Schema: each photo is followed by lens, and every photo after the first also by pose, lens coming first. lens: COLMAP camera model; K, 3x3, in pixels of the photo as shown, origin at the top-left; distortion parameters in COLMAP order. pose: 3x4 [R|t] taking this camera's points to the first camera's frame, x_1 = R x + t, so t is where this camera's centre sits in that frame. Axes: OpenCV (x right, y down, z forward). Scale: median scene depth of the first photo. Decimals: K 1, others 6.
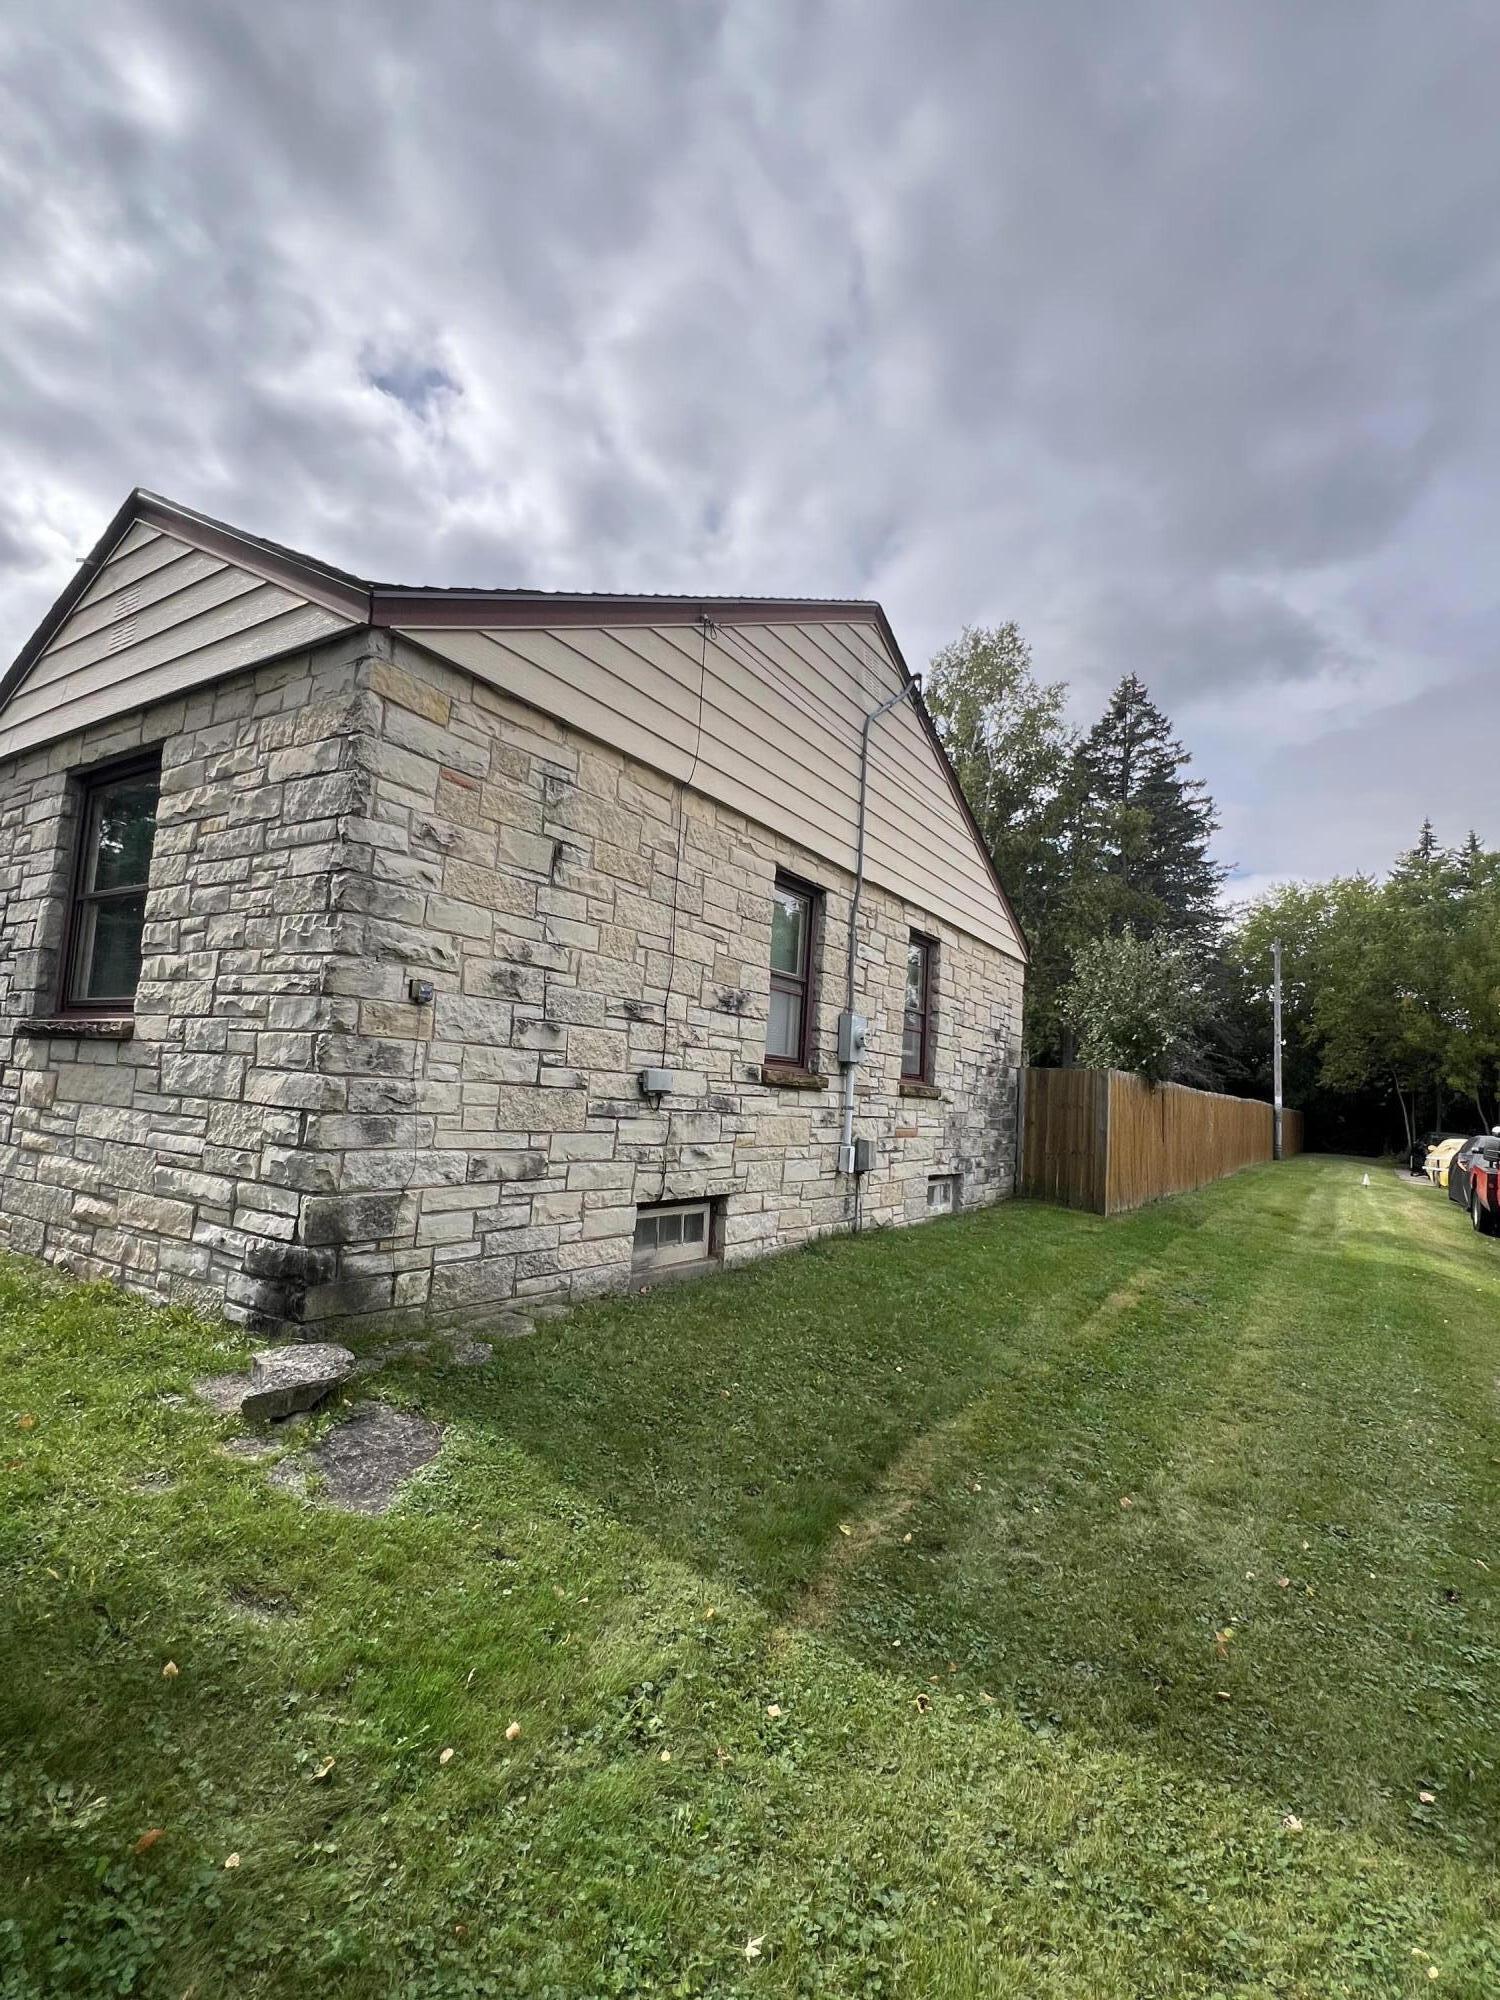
lens RADIAL K [[966.6, 0, 750.0], [0, 966.6, 1000.0], [0, 0, 1]] dist [-0.017395, -0.000018]
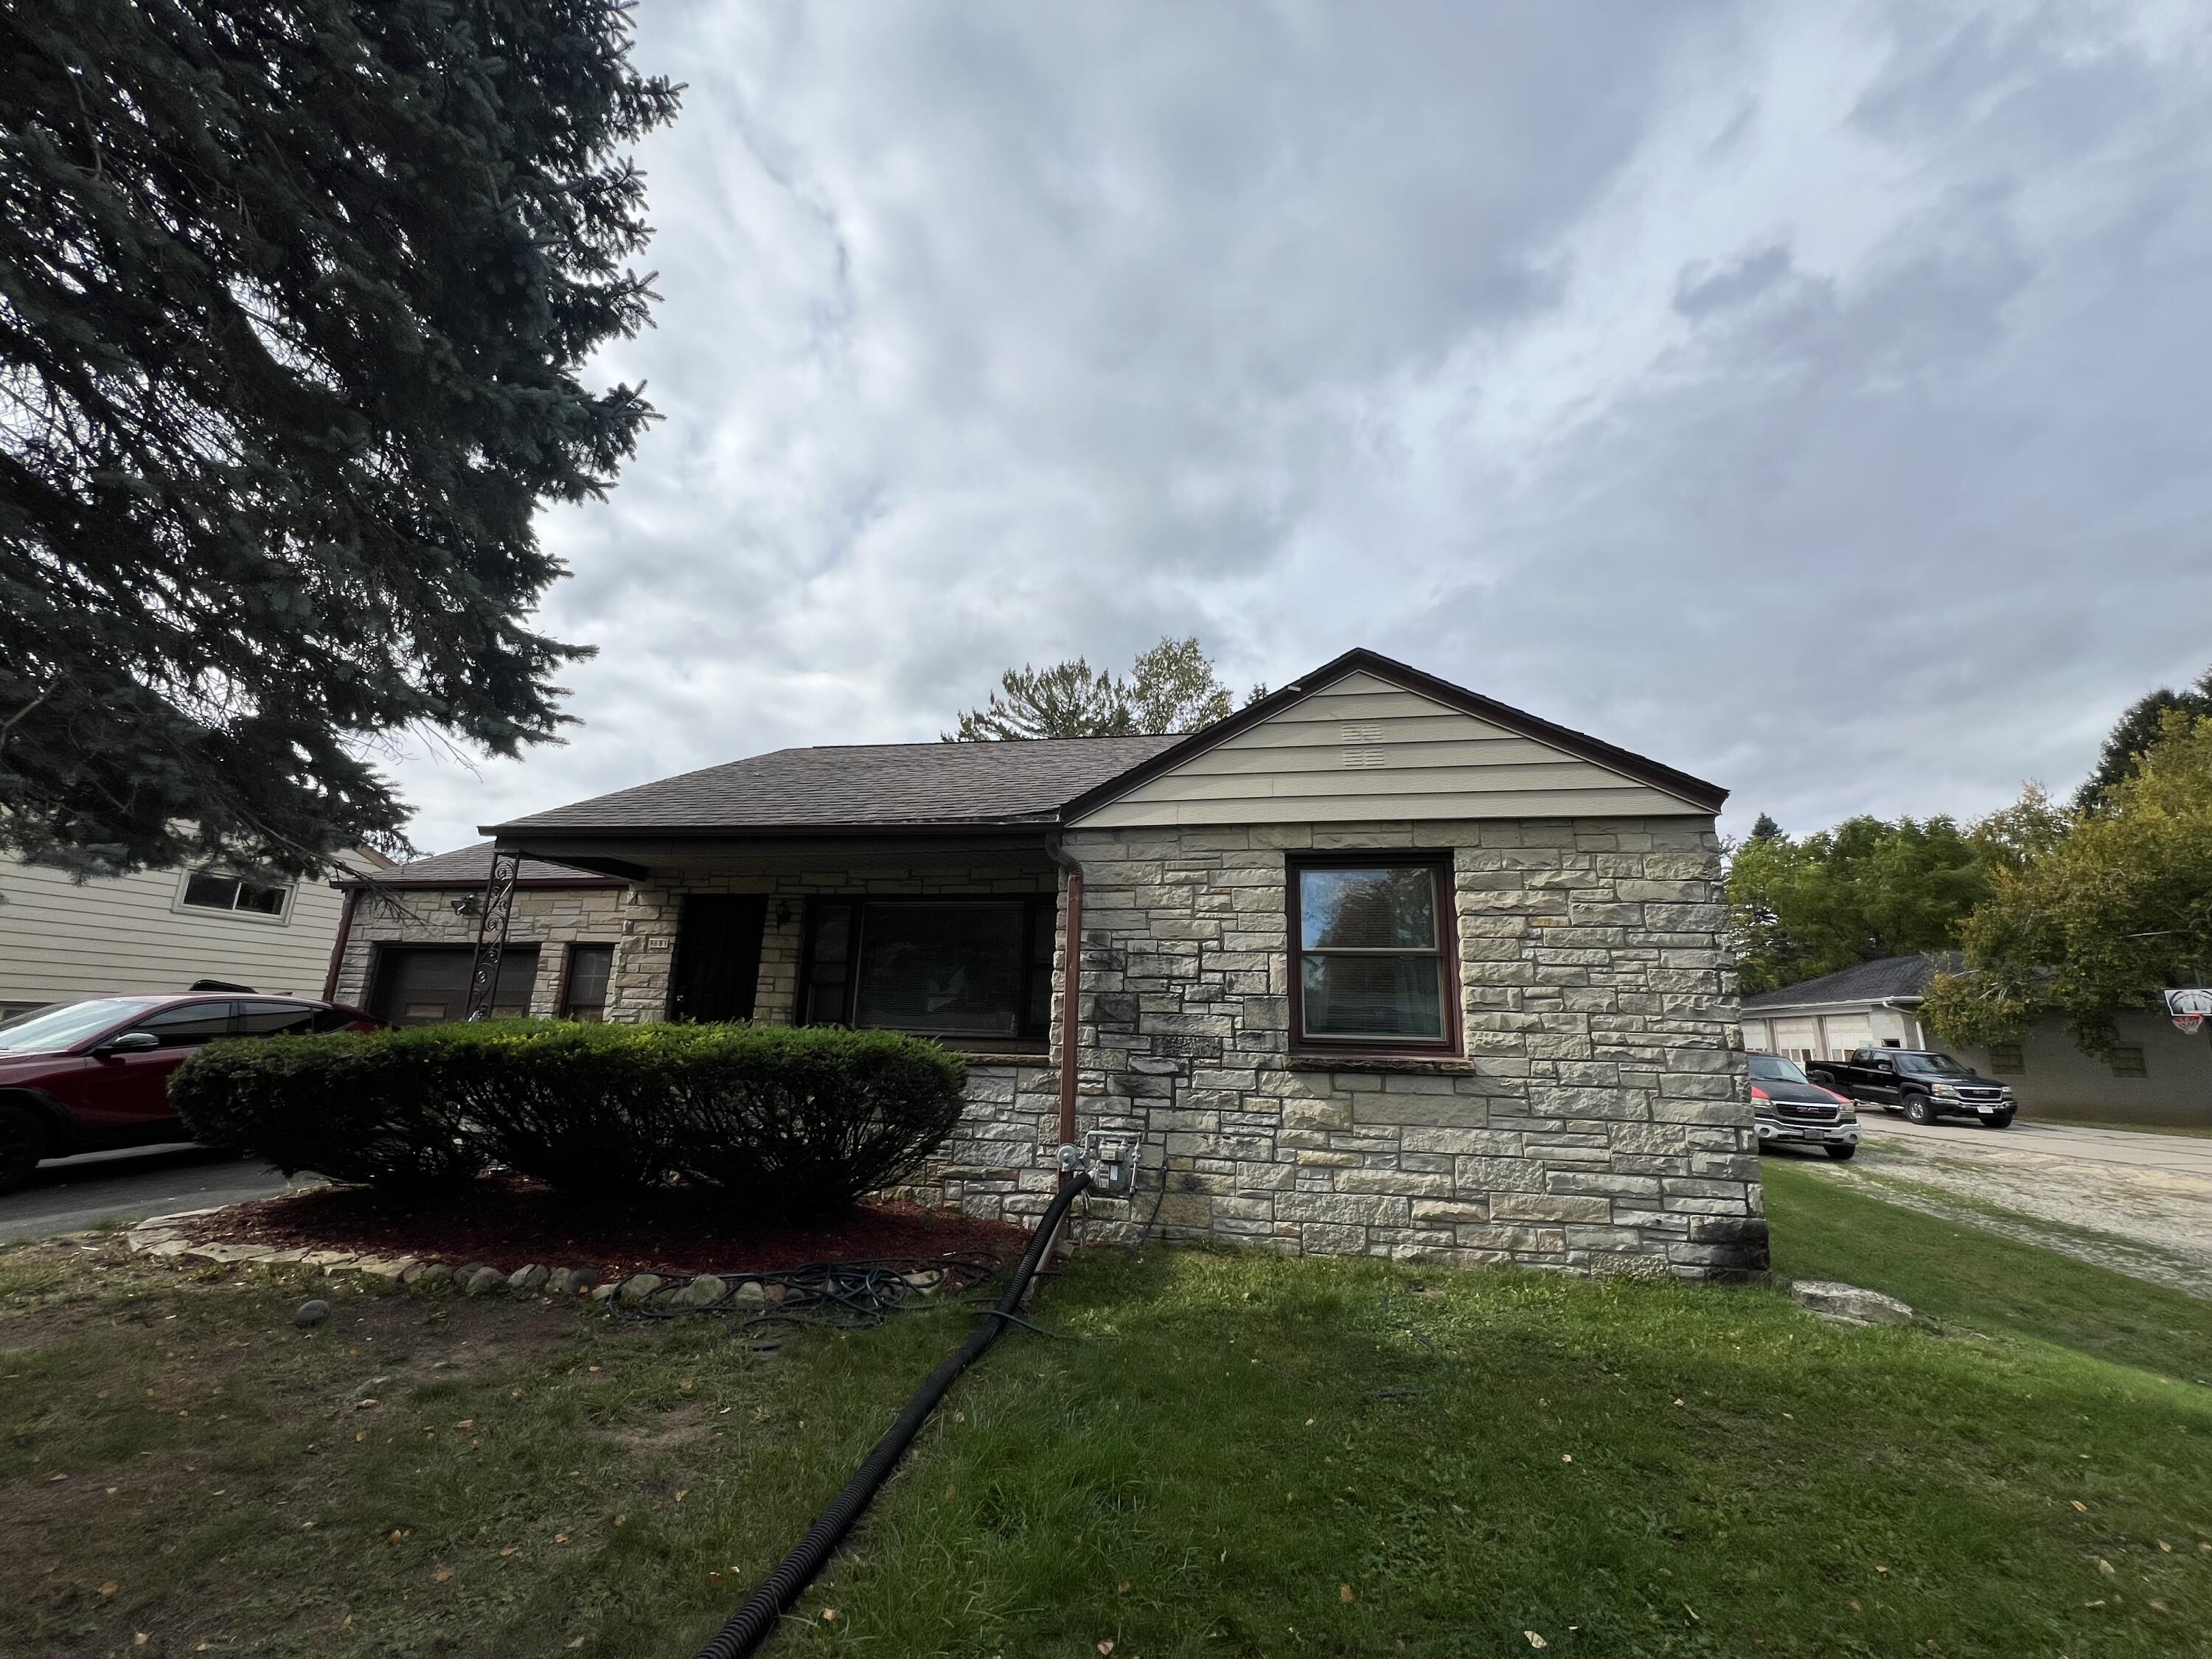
lens RADIAL K [[856.8, 0, 1106.0], [0, 856.8, 829.5], [0, 0, 1]] dist [-0.001433, -0.000071]
pose [[0.922728, 0.040712, 0.383296, -1.831052], [-0.005950, 0.995792, -0.091444, -0.217621], [-0.385406, 0.082097, 0.919088, 0.075501]]
